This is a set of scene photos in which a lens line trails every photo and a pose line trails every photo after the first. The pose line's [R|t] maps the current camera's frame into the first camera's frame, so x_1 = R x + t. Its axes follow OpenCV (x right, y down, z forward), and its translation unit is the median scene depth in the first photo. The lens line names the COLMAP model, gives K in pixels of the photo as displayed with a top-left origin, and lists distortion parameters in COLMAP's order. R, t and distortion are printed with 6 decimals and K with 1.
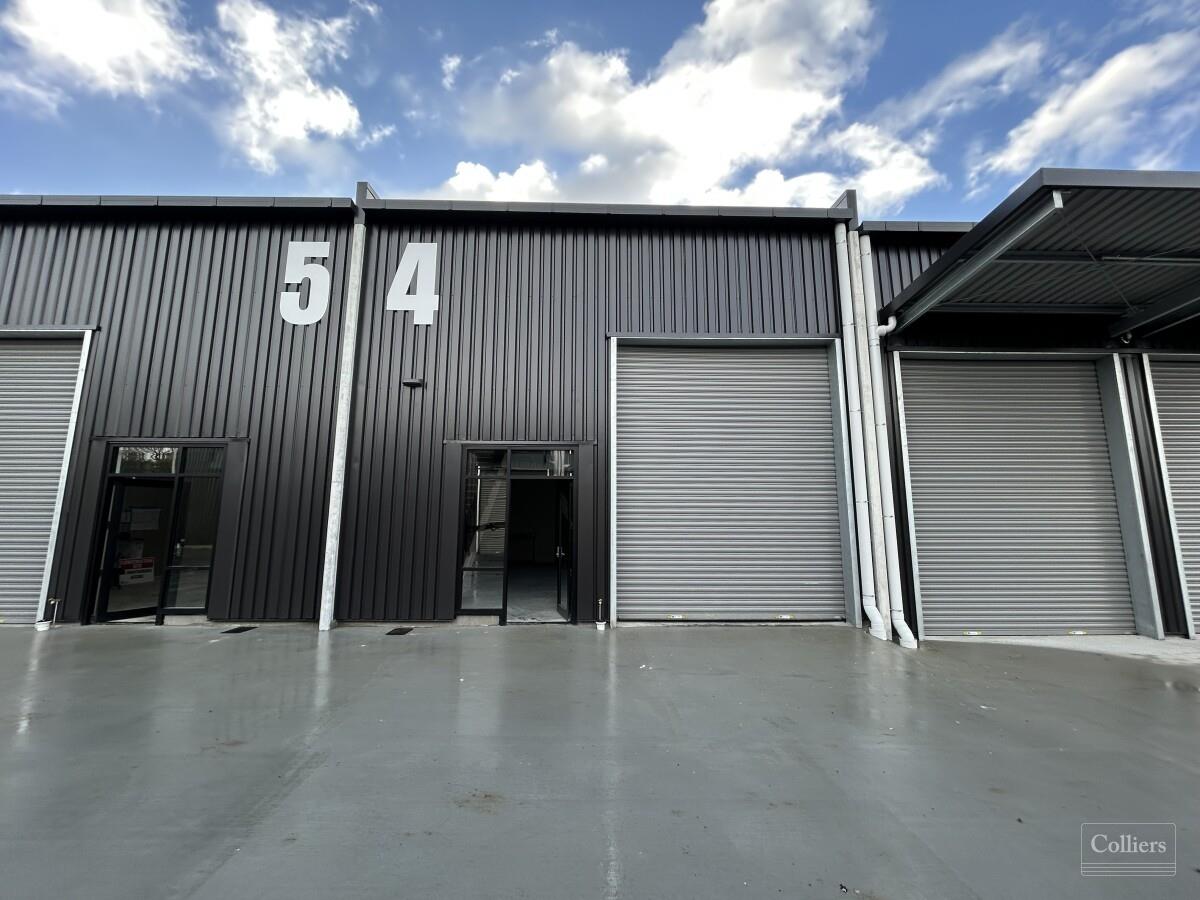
lens RADIAL K [[477.0, 0, 596.4], [0, 477.0, 431.3], [0, 0, 1]] dist [-0.030411, 0.031103]
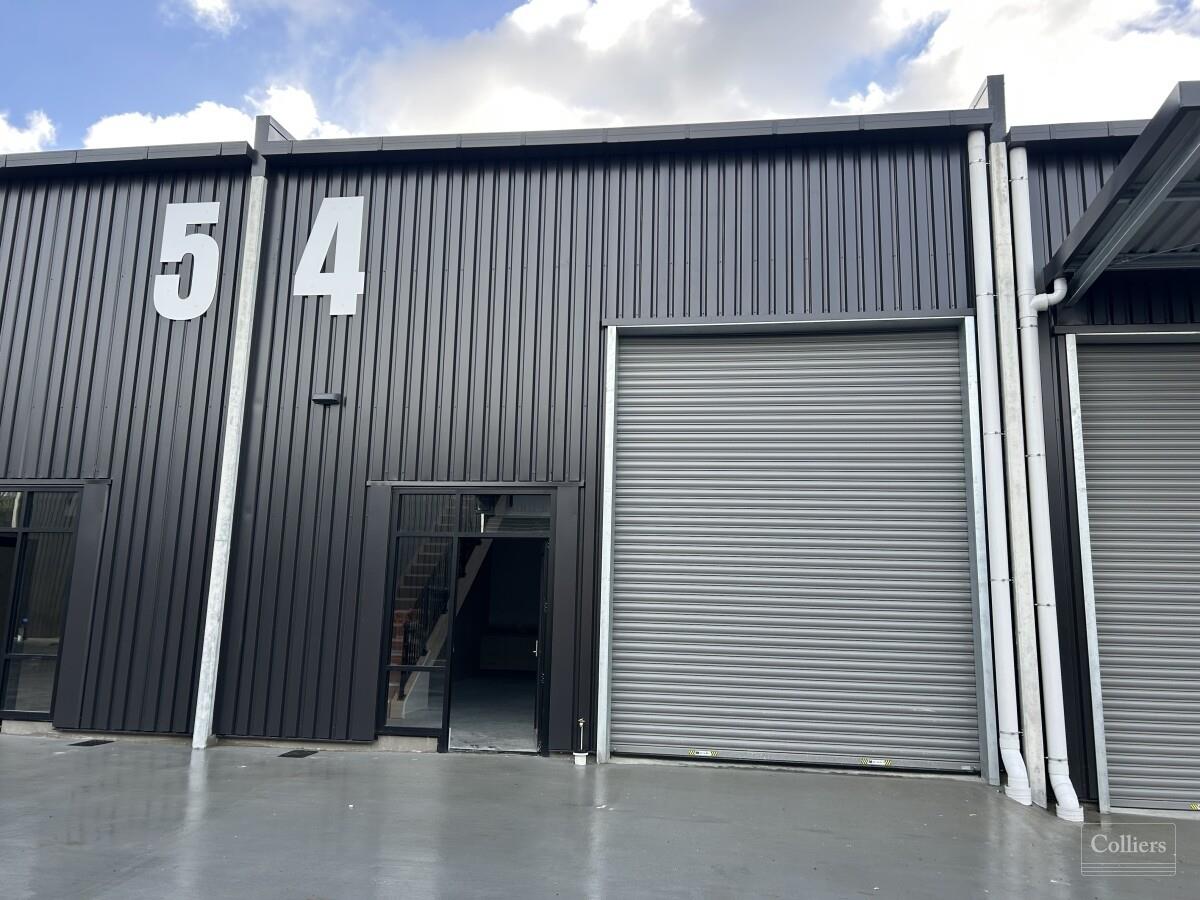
lens RADIAL K [[975.1, 0, 602.7], [0, 975.1, 405.6], [0, 0, 1]] dist [0.028361, 0.003799]
pose [[0.986037, -0.014111, -0.165925, 0.254399], [0.005298, 0.998557, -0.053437, -0.012893], [0.166439, 0.051812, 0.984690, -0.352510]]
